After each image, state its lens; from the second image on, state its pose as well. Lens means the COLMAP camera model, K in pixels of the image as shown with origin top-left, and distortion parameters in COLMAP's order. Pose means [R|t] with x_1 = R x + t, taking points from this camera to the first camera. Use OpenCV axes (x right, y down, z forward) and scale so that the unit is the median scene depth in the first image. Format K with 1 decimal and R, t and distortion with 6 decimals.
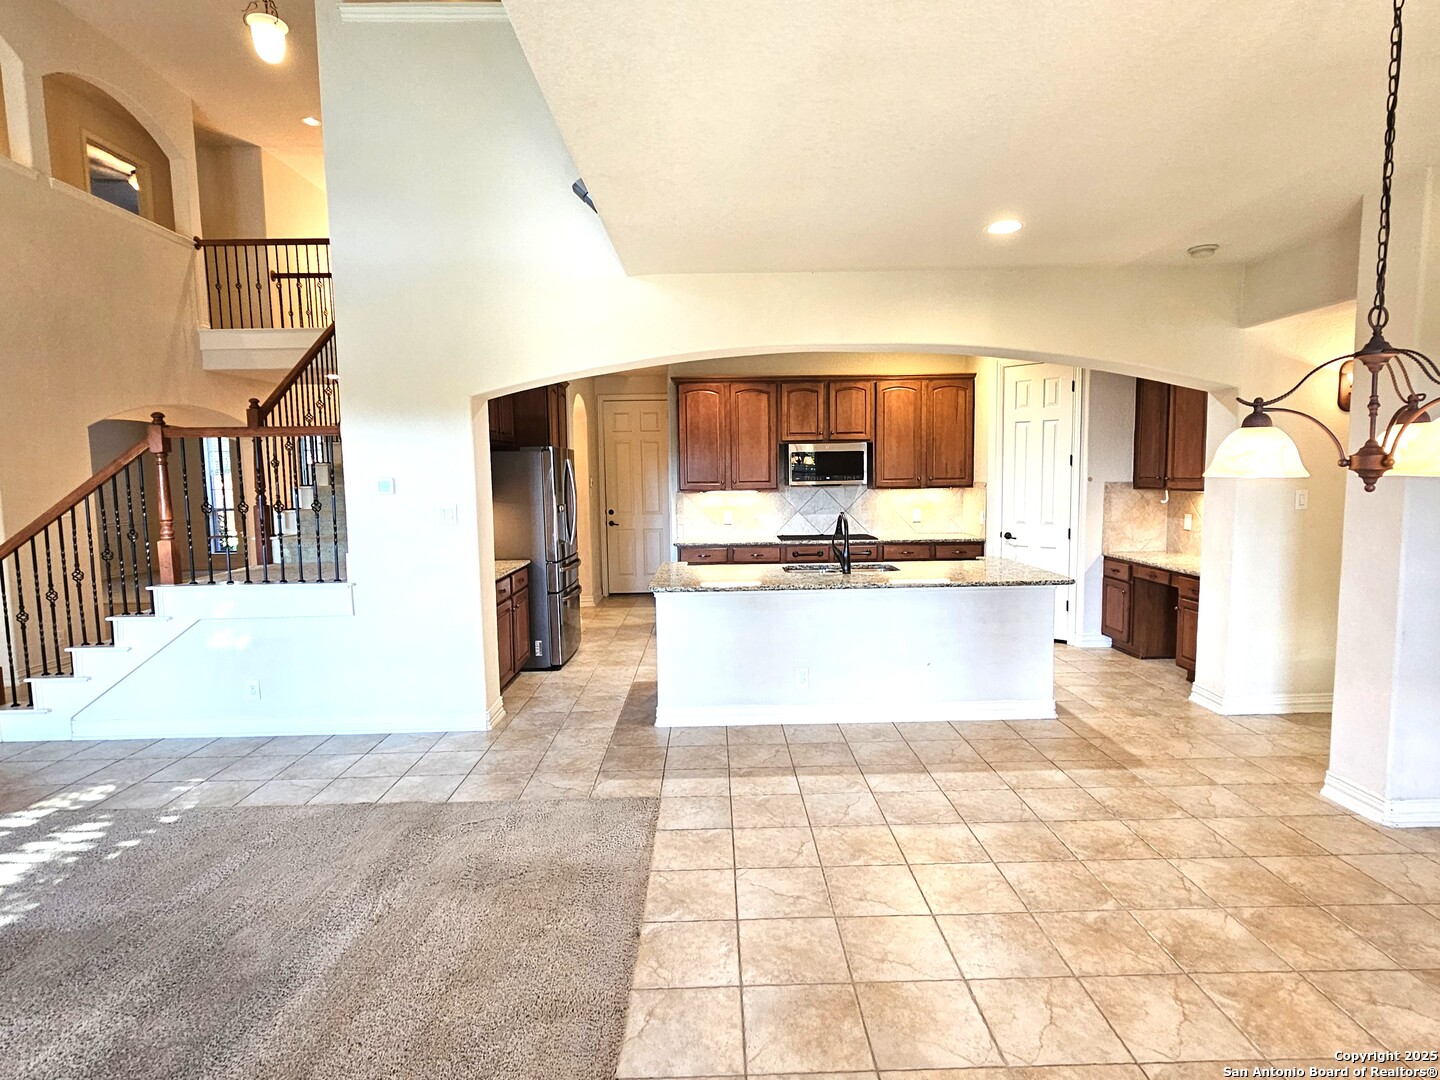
lens RADIAL K [[761.7, 0, 723.1], [0, 761.7, 537.3], [0, 0, 1]] dist [0.000586, 0.000478]
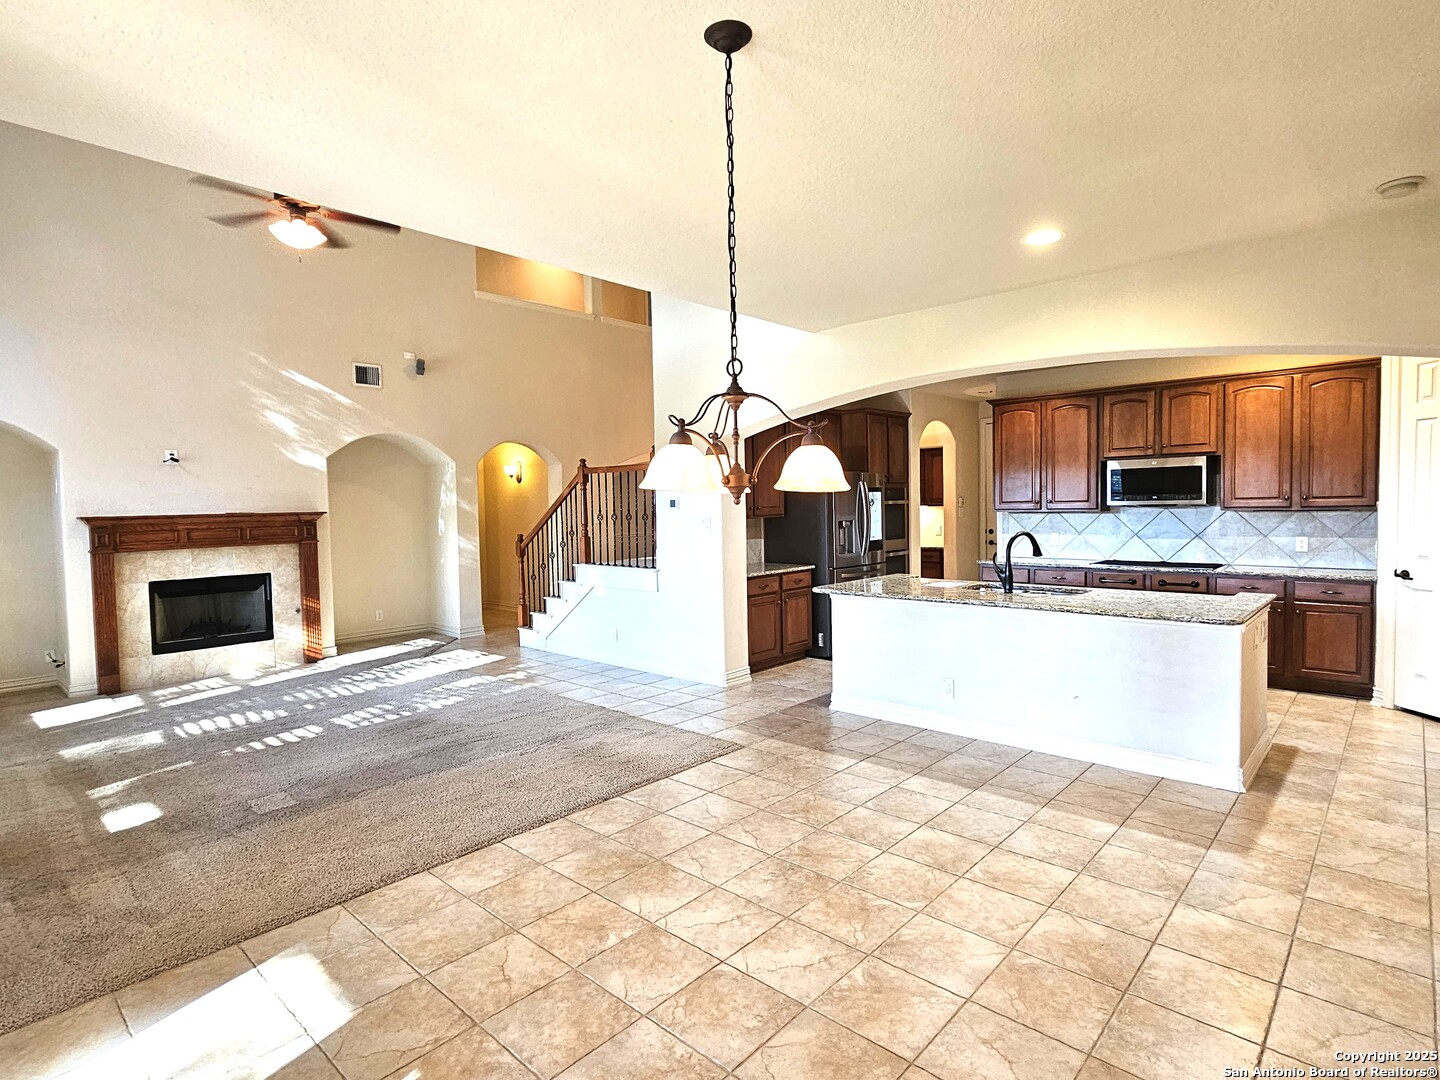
lens RADIAL K [[754.9, 0, 723.0], [0, 754.9, 536.6], [0, 0, 1]] dist [0.003199, -0.000266]
pose [[0.725595, 0.031895, -0.687382, 0.378939], [-0.051352, 0.998650, -0.007868, 0.000475], [0.686203, 0.041007, 0.726253, 0.018895]]
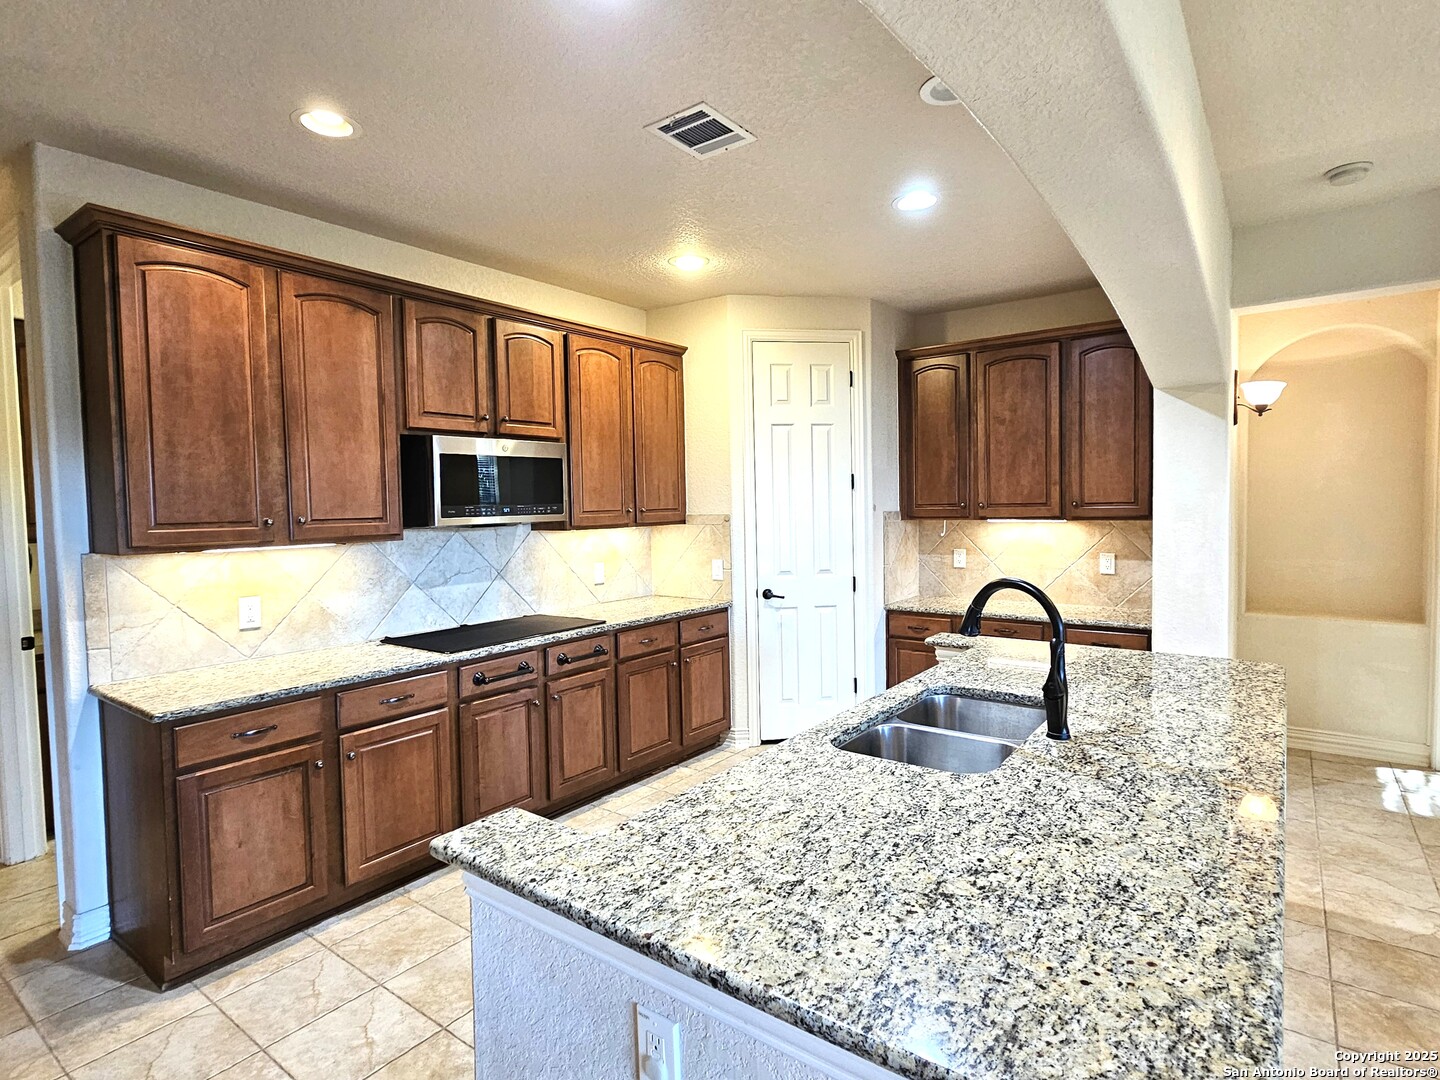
lens RADIAL K [[761.7, 0, 723.1], [0, 761.7, 537.3], [0, 0, 1]] dist [0.000586, 0.000478]
pose [[0.610051, -0.032687, 0.791688, -0.166062], [0.078103, 0.996764, -0.019030, -0.040098], [-0.788504, 0.073442, 0.610629, 0.592017]]
